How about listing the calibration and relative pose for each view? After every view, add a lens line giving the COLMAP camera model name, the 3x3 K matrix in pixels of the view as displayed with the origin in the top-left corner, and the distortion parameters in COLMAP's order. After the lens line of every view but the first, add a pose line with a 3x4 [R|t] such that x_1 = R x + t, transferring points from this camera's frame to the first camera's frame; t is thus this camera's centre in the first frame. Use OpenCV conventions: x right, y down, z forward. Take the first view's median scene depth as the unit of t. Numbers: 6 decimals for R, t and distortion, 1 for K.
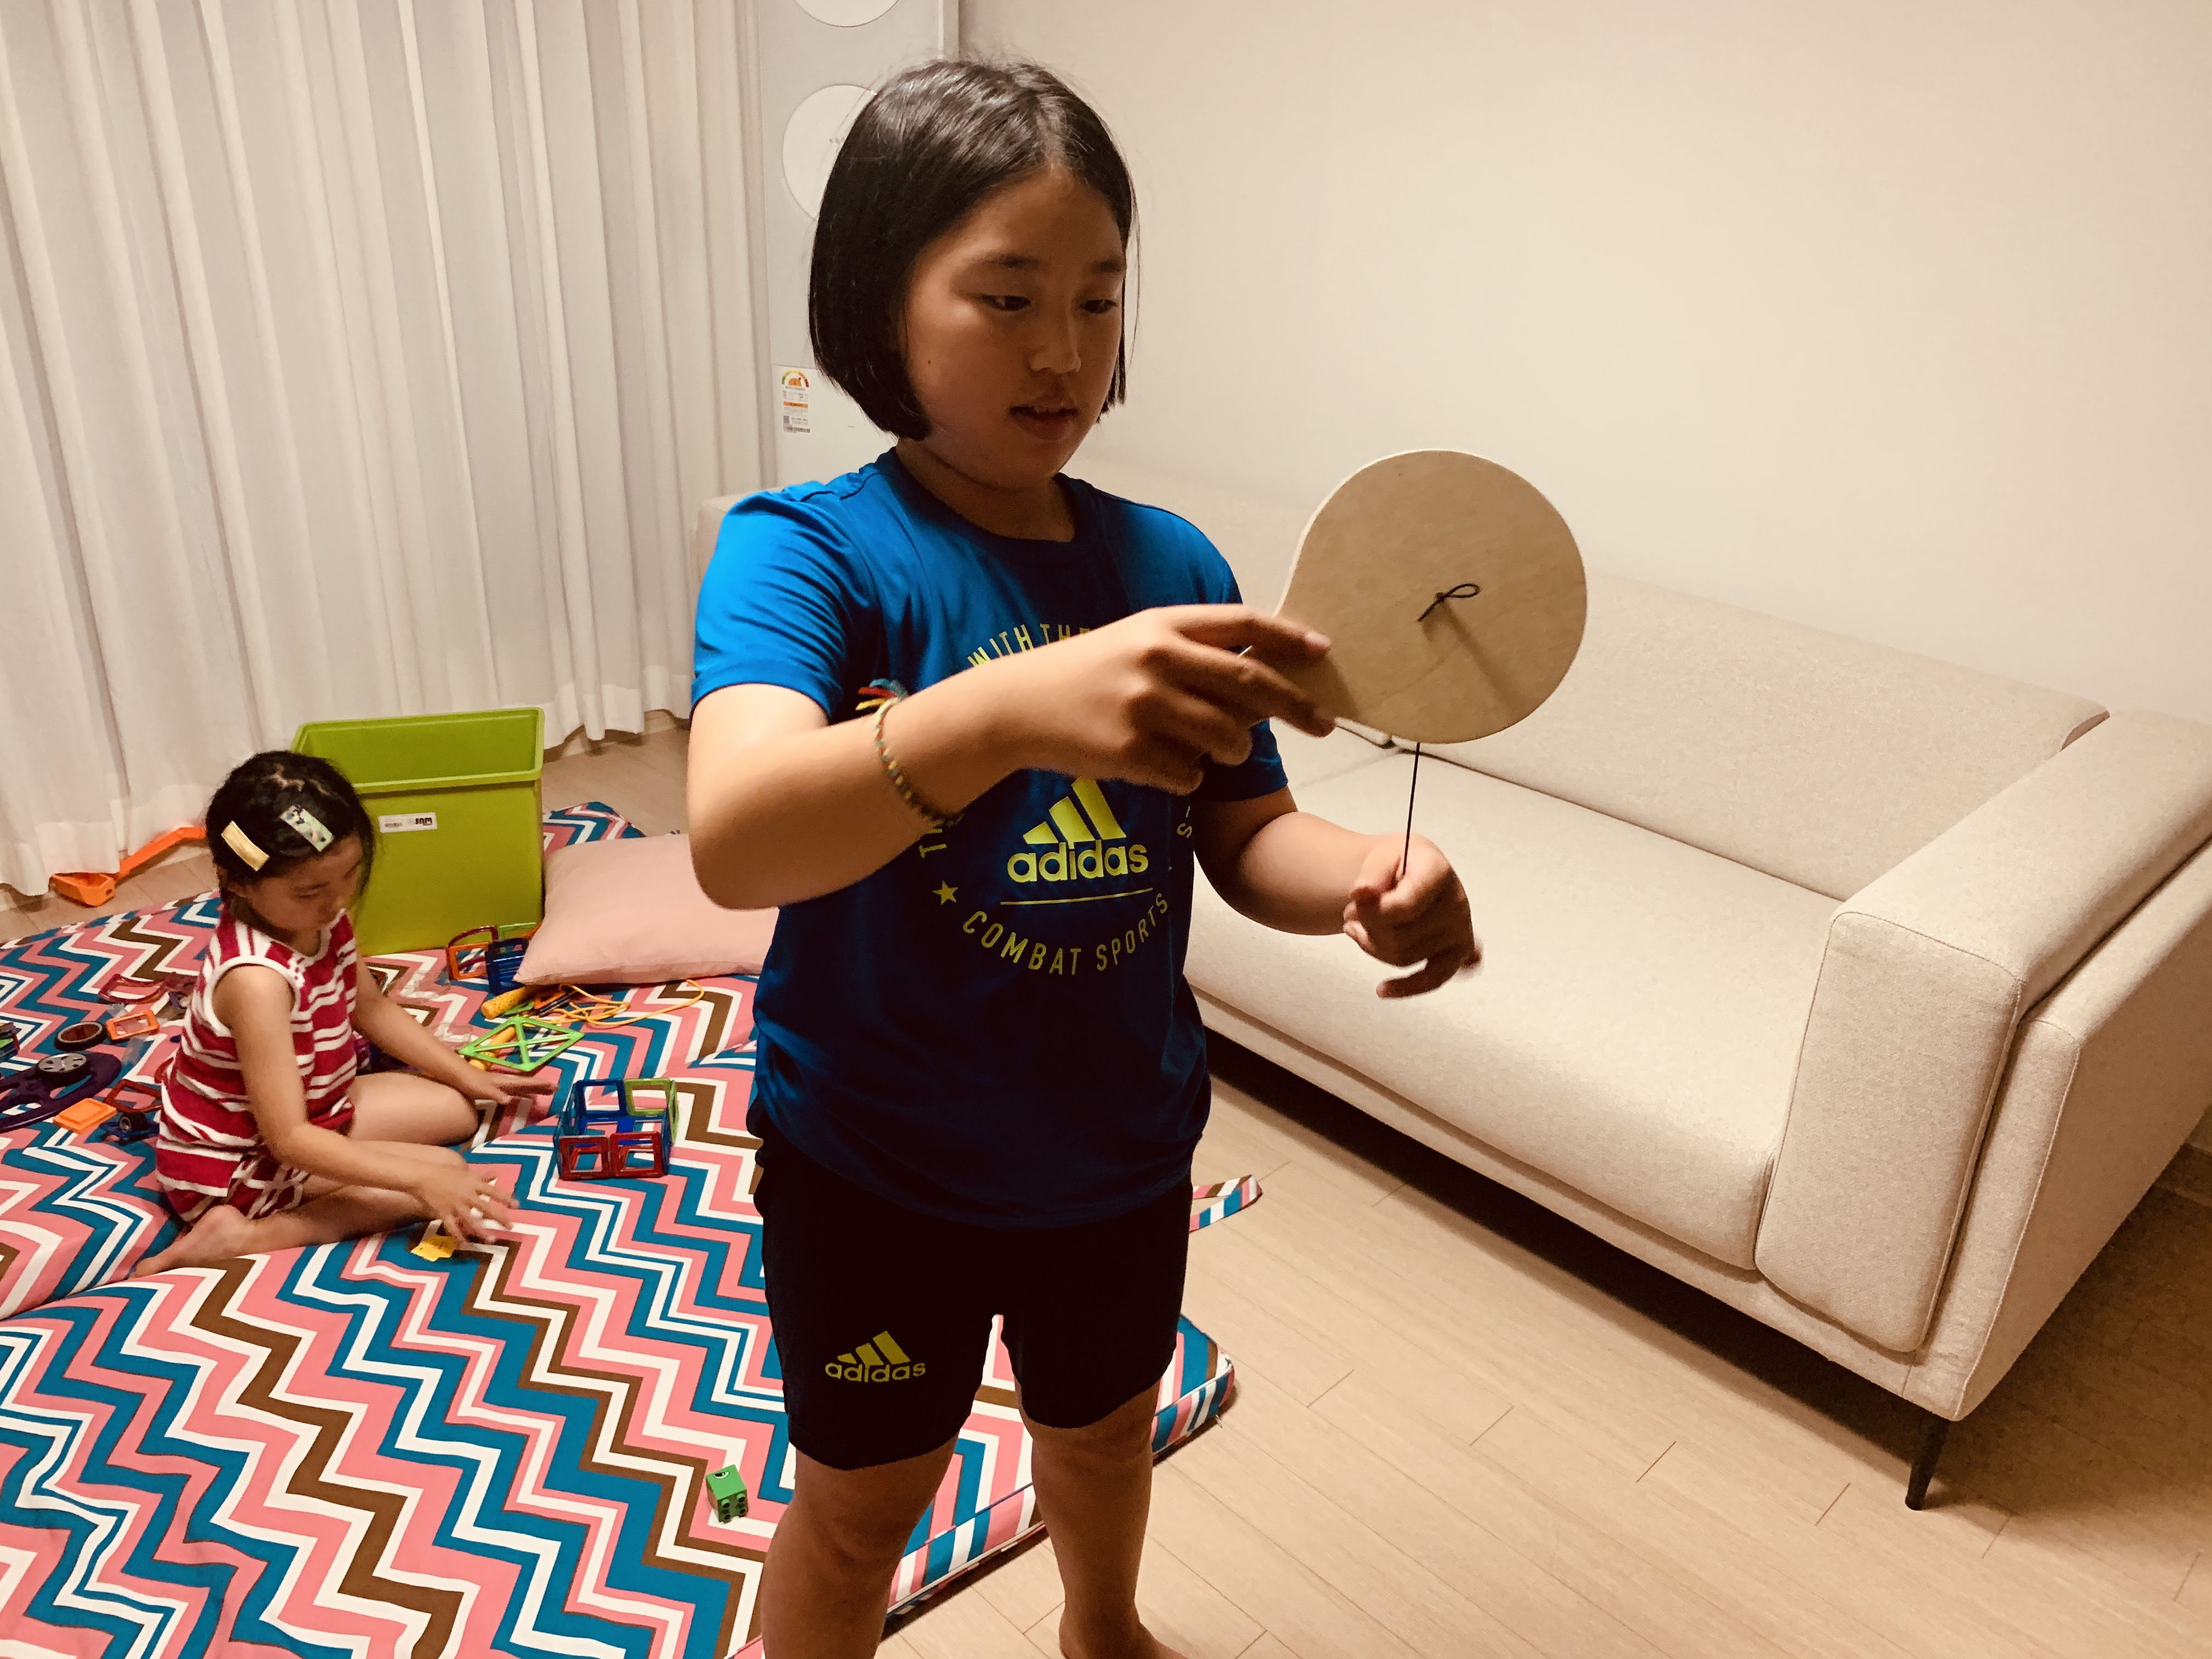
lens RADIAL K [[1775.2, 0, 1106.0], [0, 1775.2, 829.5], [0, 0, 1]] dist [0.056214, -0.037524]
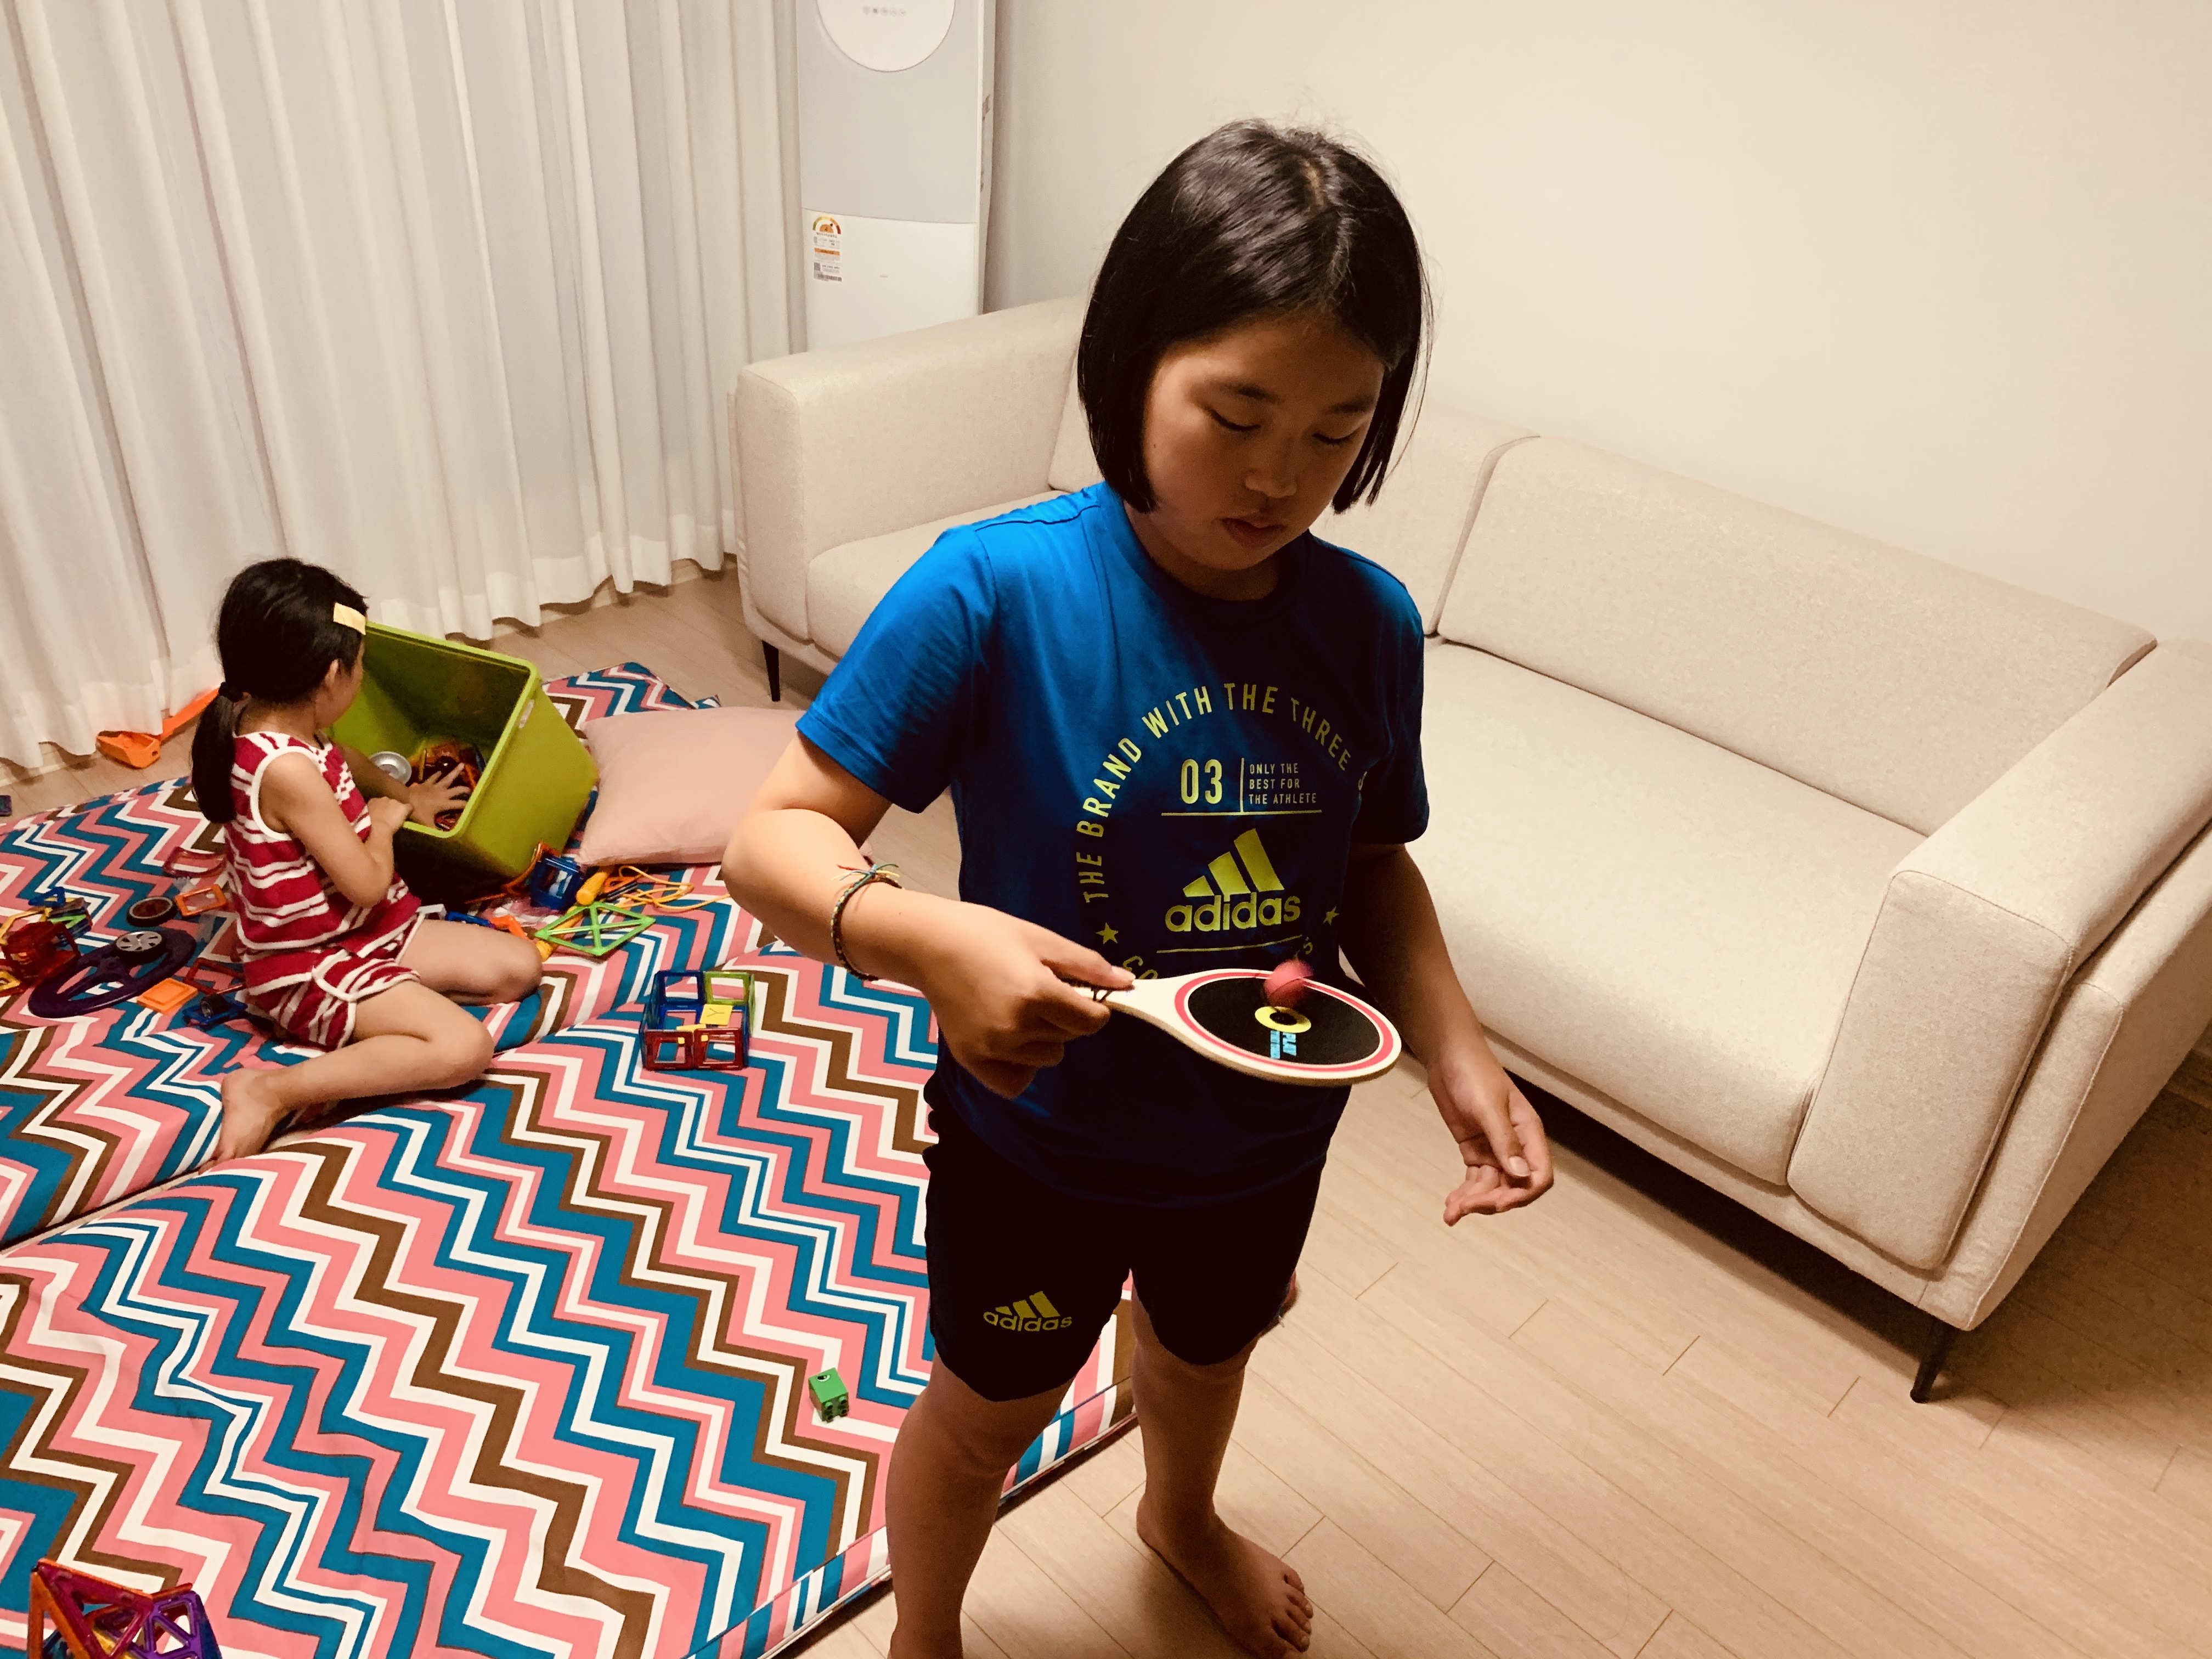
lens RADIAL K [[1775.2, 0, 1106.0], [0, 1775.2, 829.5], [0, 0, 1]] dist [0.056214, -0.037524]
pose [[0.999730, 0.013543, 0.018877, -0.065899], [-0.015867, 0.991526, 0.128939, -0.098127], [-0.016971, -0.129203, 0.991473, -0.016908]]
